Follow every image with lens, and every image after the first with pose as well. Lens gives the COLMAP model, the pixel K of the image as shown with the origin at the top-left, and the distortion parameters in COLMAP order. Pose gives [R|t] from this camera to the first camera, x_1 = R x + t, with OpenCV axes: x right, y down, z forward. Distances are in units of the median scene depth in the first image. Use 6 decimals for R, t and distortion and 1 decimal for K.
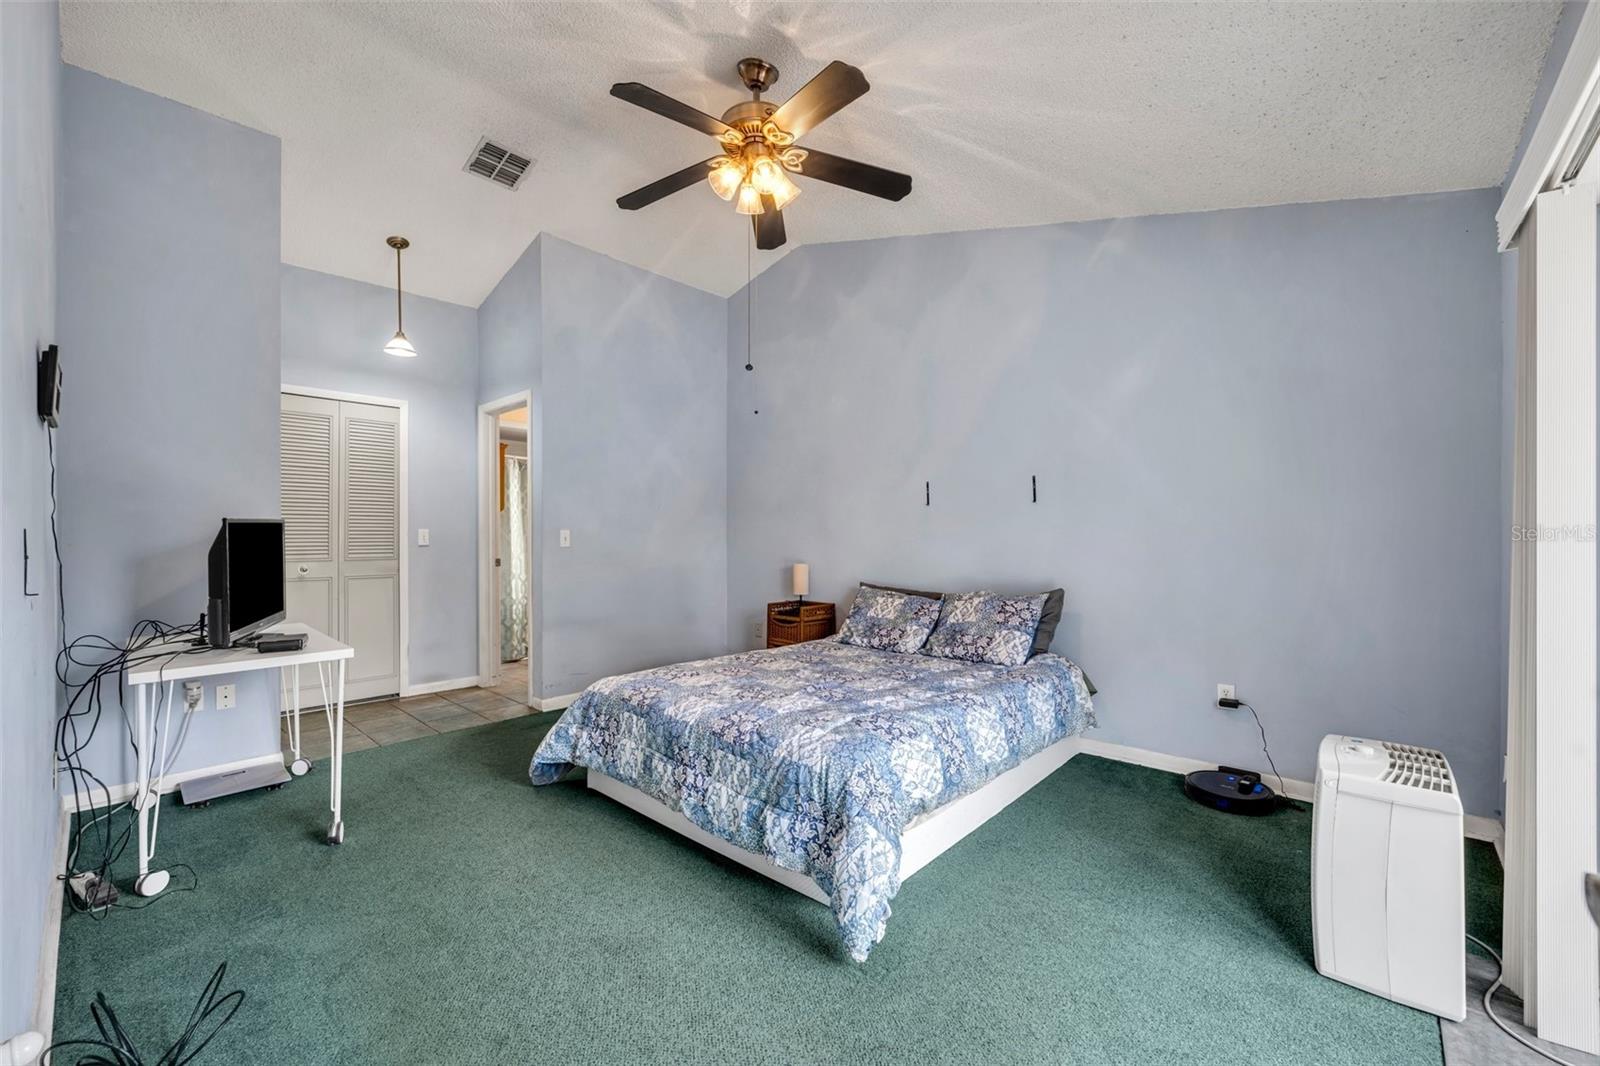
lens RADIAL K [[644.9, 0, 800.7], [0, 644.9, 535.2], [0, 0, 1]] dist [-0.000545, -0.000042]
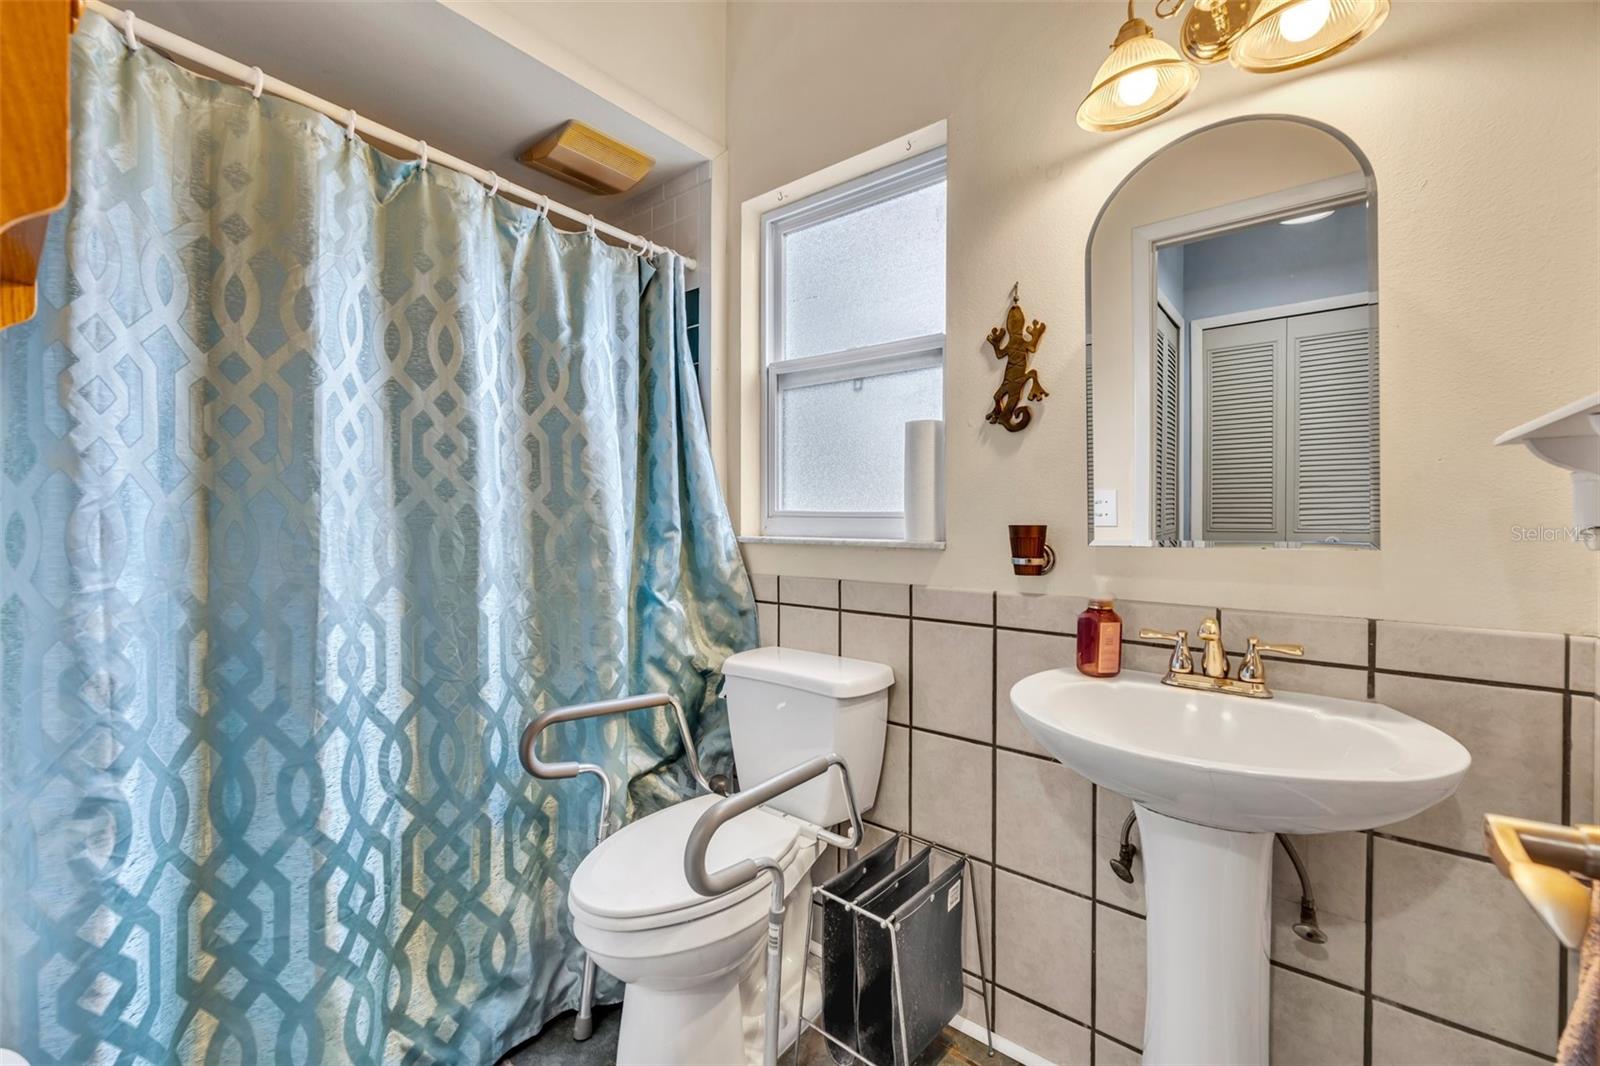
lens RADIAL K [[644.9, 0, 799.8], [0, 644.9, 527.4], [0, 0, 1]] dist [-0.000545, -0.000042]
pose [[0.998040, 0.000980, 0.062565, -0.319457], [-0.001450, 0.999971, 0.007471, 0.005917], [-0.062555, -0.007547, 0.998013, 0.801052]]
